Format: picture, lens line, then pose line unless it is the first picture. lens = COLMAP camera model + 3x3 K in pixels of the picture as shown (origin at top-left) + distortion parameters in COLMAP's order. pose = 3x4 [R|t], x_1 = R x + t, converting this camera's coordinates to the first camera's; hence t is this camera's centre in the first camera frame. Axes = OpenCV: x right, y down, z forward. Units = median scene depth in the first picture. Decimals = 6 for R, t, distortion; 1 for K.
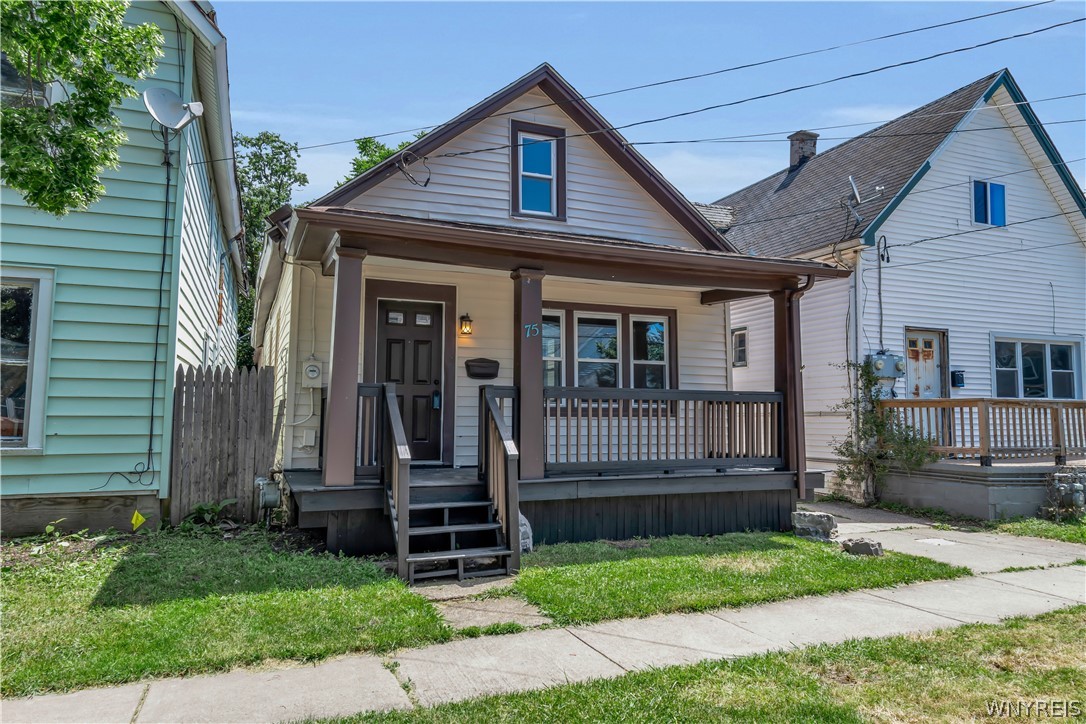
lens RADIAL K [[712.5, 0, 543.8], [0, 712.5, 361.7], [0, 0, 1]] dist [0.002465, 0.000247]
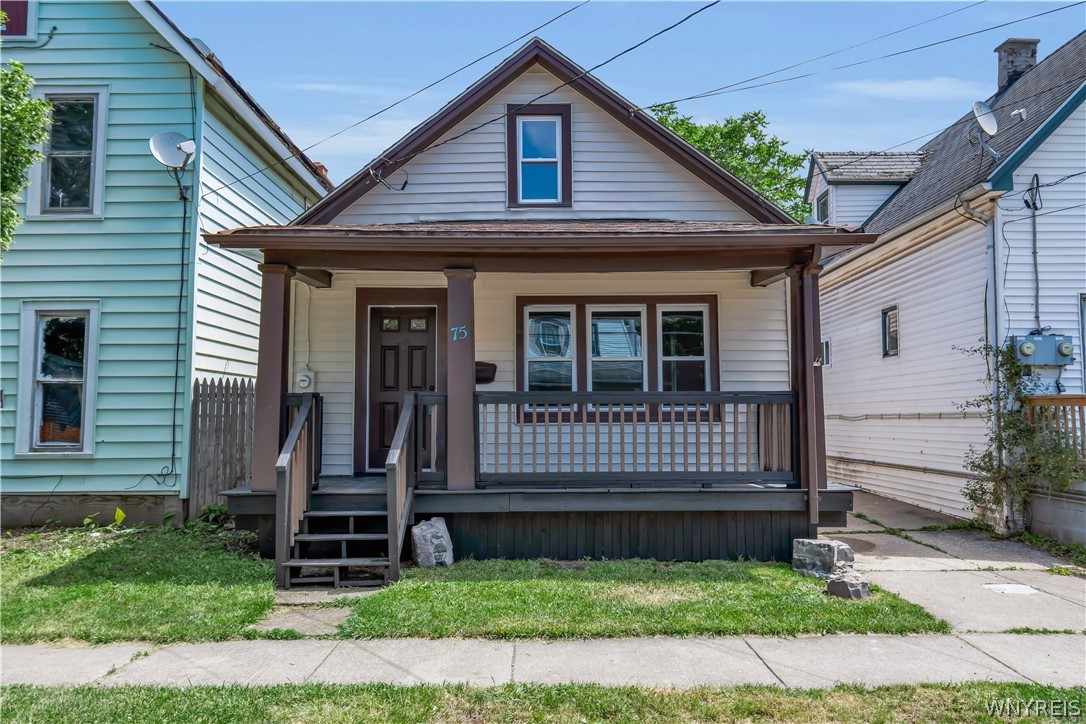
lens RADIAL K [[800.4, 0, 543.2], [0, 800.4, 362.2], [0, 0, 1]] dist [0.000424, 0.002120]
pose [[0.924783, -0.034381, -0.378937, 0.401310], [0.037157, 0.999309, 0.000011, -0.000989], [0.378675, -0.014091, 0.925422, 0.046056]]
